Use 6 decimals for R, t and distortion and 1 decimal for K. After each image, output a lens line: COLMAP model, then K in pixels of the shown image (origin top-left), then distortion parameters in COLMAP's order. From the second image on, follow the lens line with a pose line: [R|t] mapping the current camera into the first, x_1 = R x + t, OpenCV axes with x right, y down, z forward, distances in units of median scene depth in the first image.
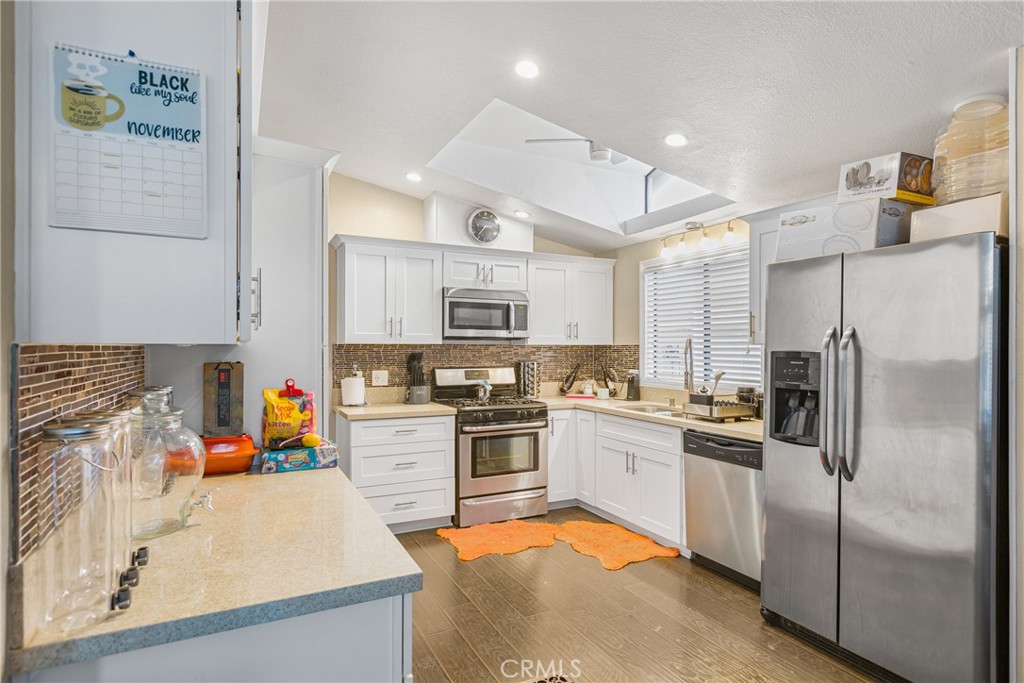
lens RADIAL K [[544.2, 0, 512.2], [0, 544.2, 350.4], [0, 0, 1]] dist [-0.000722, 0.000080]
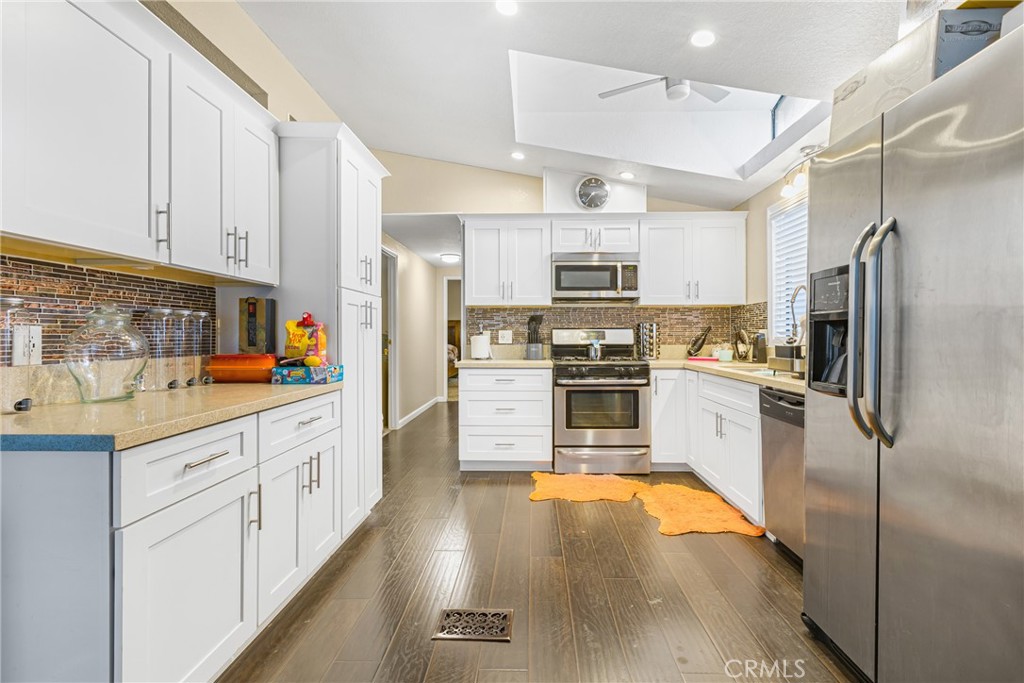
lens RADIAL K [[466.2, 0, 519.4], [0, 466.2, 337.1], [0, 0, 1]] dist [0.000063, -0.000195]
pose [[0.879808, -0.002374, -0.475323, 0.263161], [0.000718, 0.999993, -0.003666, 0.056475], [0.475328, 0.002884, 0.879804, 0.146969]]
